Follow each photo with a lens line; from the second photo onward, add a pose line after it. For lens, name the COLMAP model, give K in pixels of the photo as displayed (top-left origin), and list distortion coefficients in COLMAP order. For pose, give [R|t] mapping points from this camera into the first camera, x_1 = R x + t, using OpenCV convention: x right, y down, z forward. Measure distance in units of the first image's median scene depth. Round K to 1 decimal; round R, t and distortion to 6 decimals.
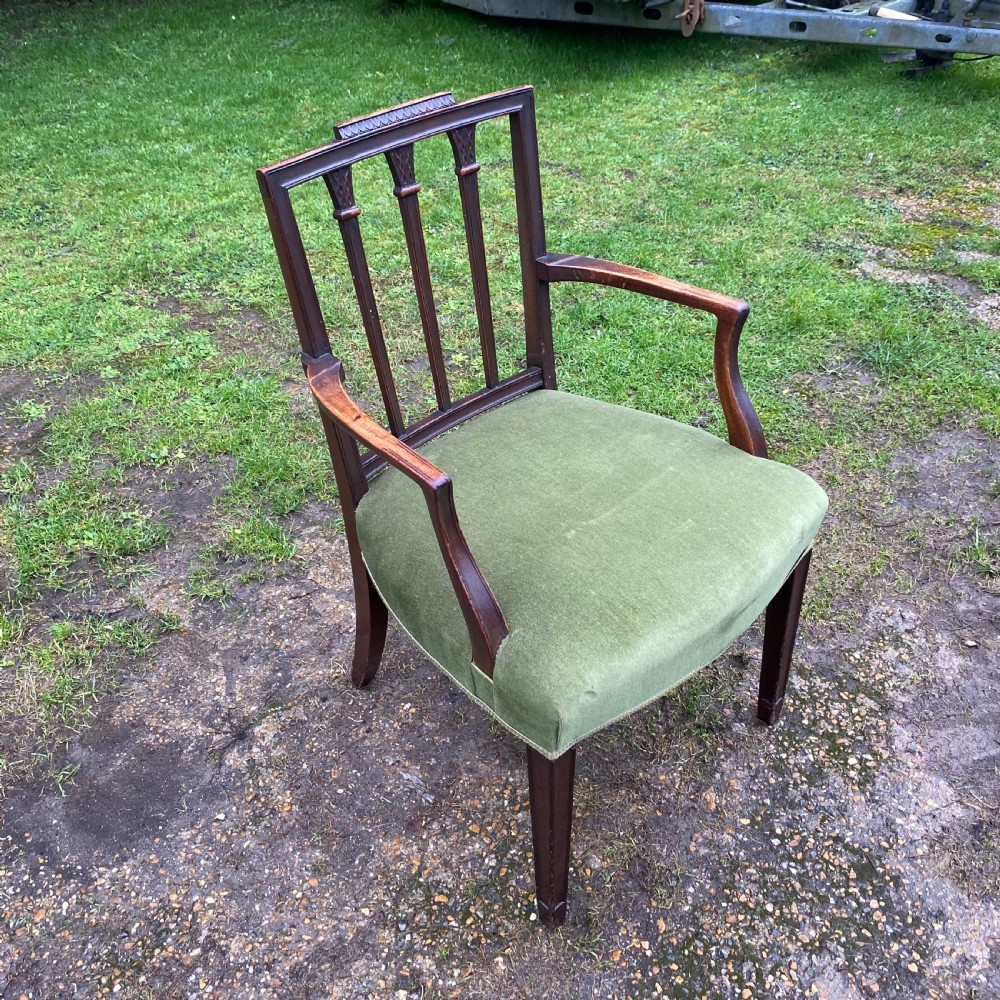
lens RADIAL K [[1024.2, 0, 491.0], [0, 1024.2, 479.4], [0, 0, 1]] dist [0.005332, 0.000000]
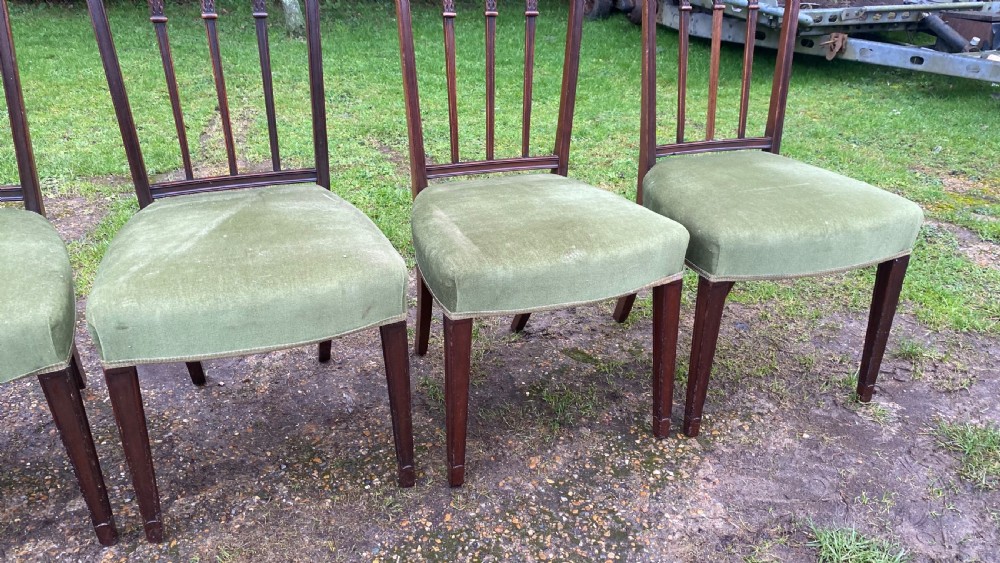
lens RADIAL K [[758.1, 0, 495.4], [0, 758.1, 282.5], [0, 0, 1]] dist [0.033075, -0.046394]
pose [[0.933629, 0.209423, -0.290653, 0.414521], [-0.252987, 0.959870, -0.121028, 0.227289], [0.253643, 0.186527, 0.949143, 0.018540]]
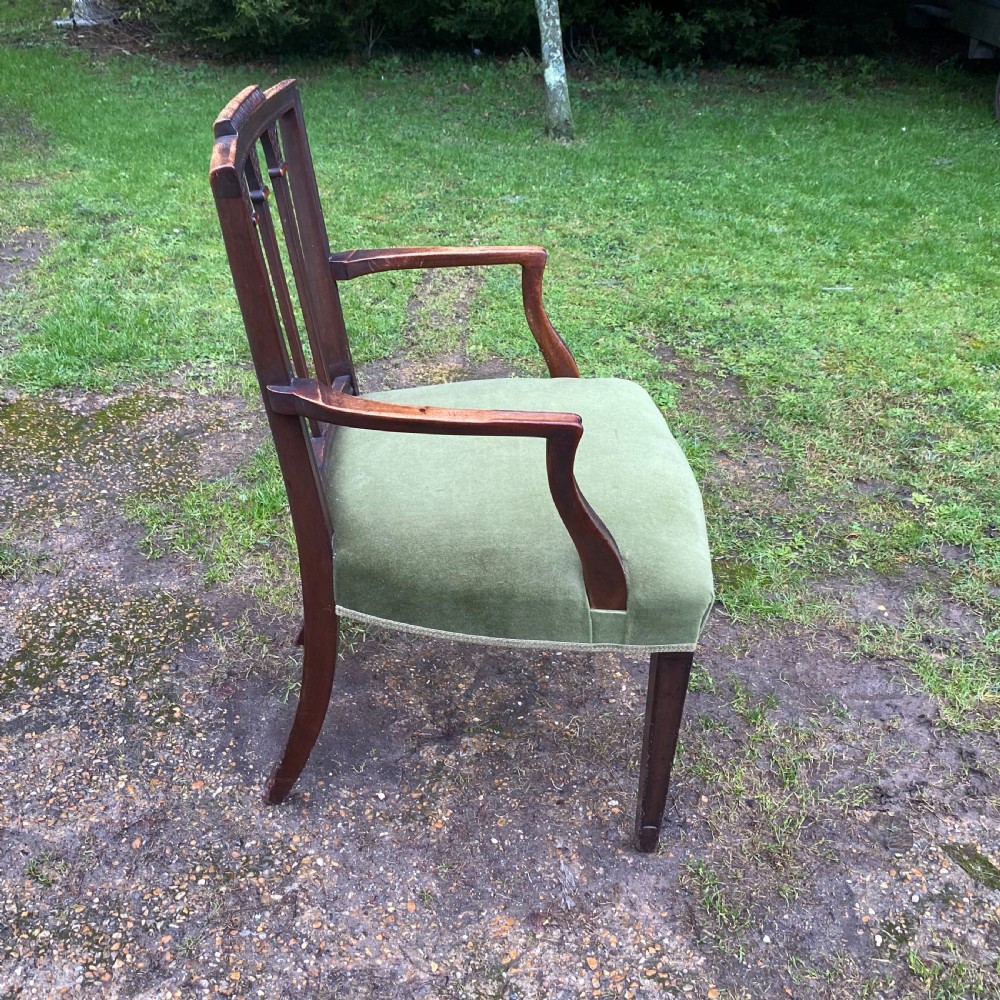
lens RADIAL K [[1024.2, 0, 486.7], [0, 1024.2, 494.0], [0, 0, 1]] dist [0.005332, 0.000000]
pose [[0.783241, 0.363342, -0.504496, 0.203431], [-0.408207, 0.912587, 0.023501, 0.006130], [0.468935, 0.187532, 0.863094, 0.165980]]
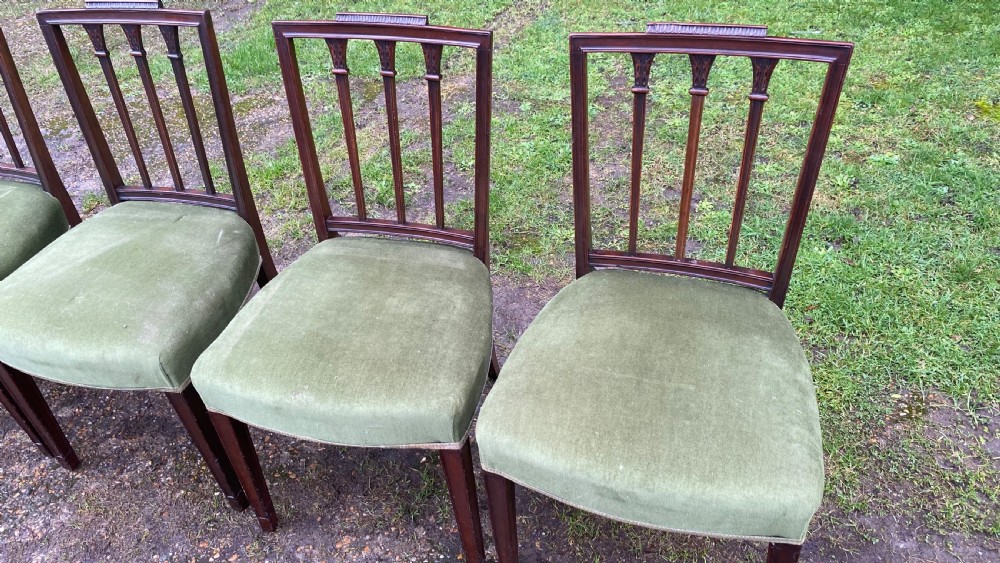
lens RADIAL K [[758.1, 0, 495.2], [0, 758.1, 284.0], [0, 0, 1]] dist [0.033075, -0.046394]
pose [[0.536253, 0.526268, -0.659905, 0.812299], [-0.444550, 0.840697, 0.309198, -0.365317], [0.717501, 0.127553, 0.684779, 0.439312]]
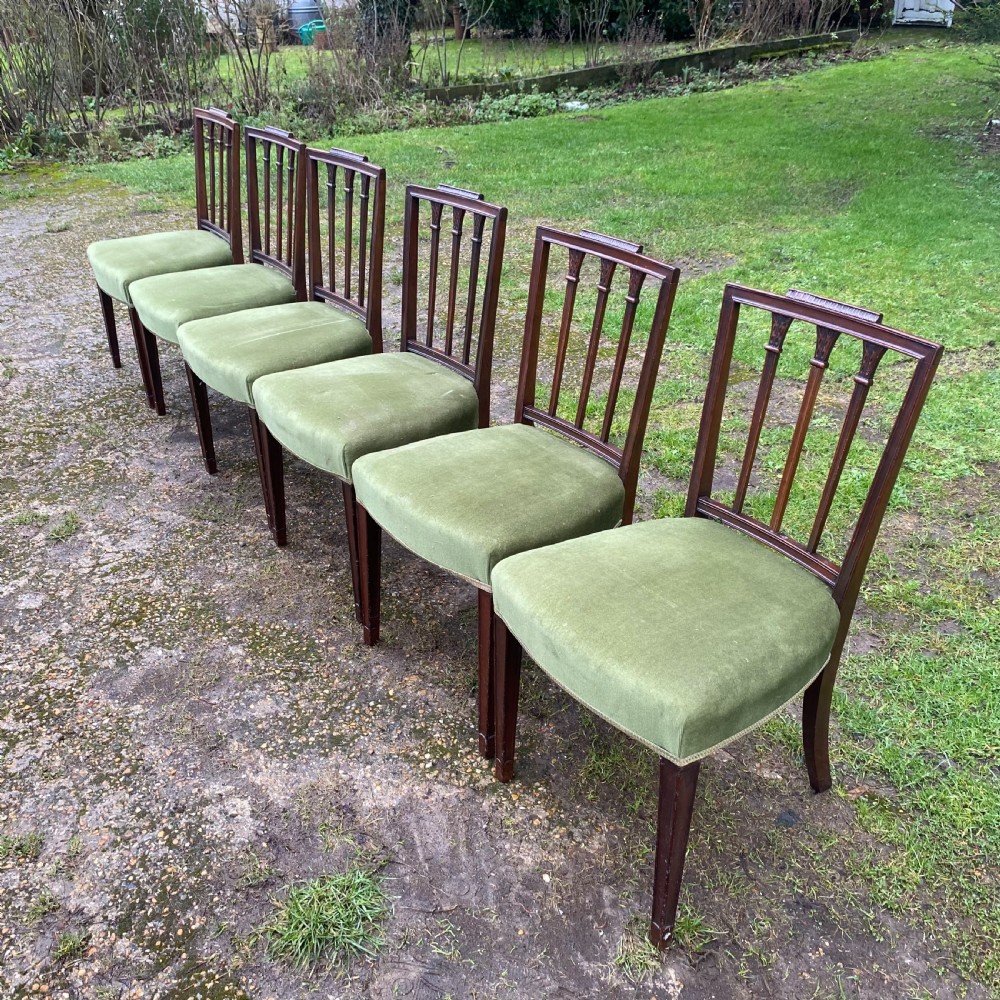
lens RADIAL K [[1024.2, 0, 483.3], [0, 1024.2, 491.3], [0, 0, 1]] dist [0.005332, 0.000000]
pose [[-0.089824, 0.485400, -0.869666, 1.346061], [-0.583527, 0.681977, 0.440913, -0.560932], [0.807111, 0.547078, 0.221986, 0.642583]]
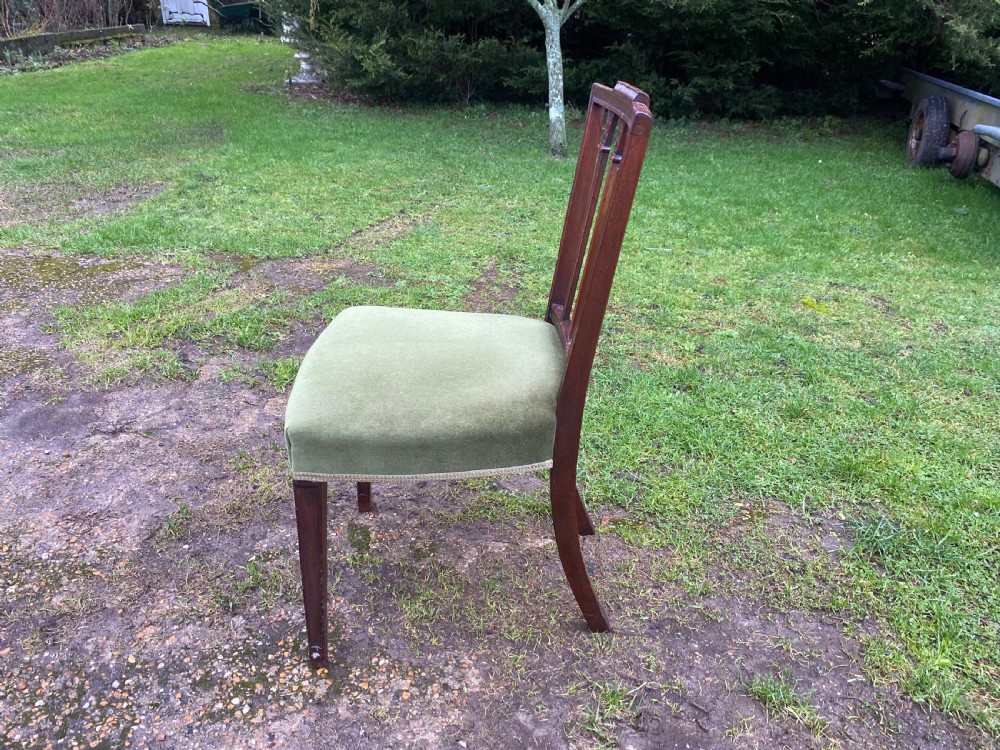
lens RADIAL K [[759.3, 0, 500.6], [0, 759.3, 377.7], [0, 0, 1]] dist [0.020626, -0.023708]
pose [[0.623246, 0.385921, -0.680169, 0.957095], [-0.501530, 0.864584, 0.030998, -0.162708], [0.600026, 0.321806, 0.732400, 0.537461]]
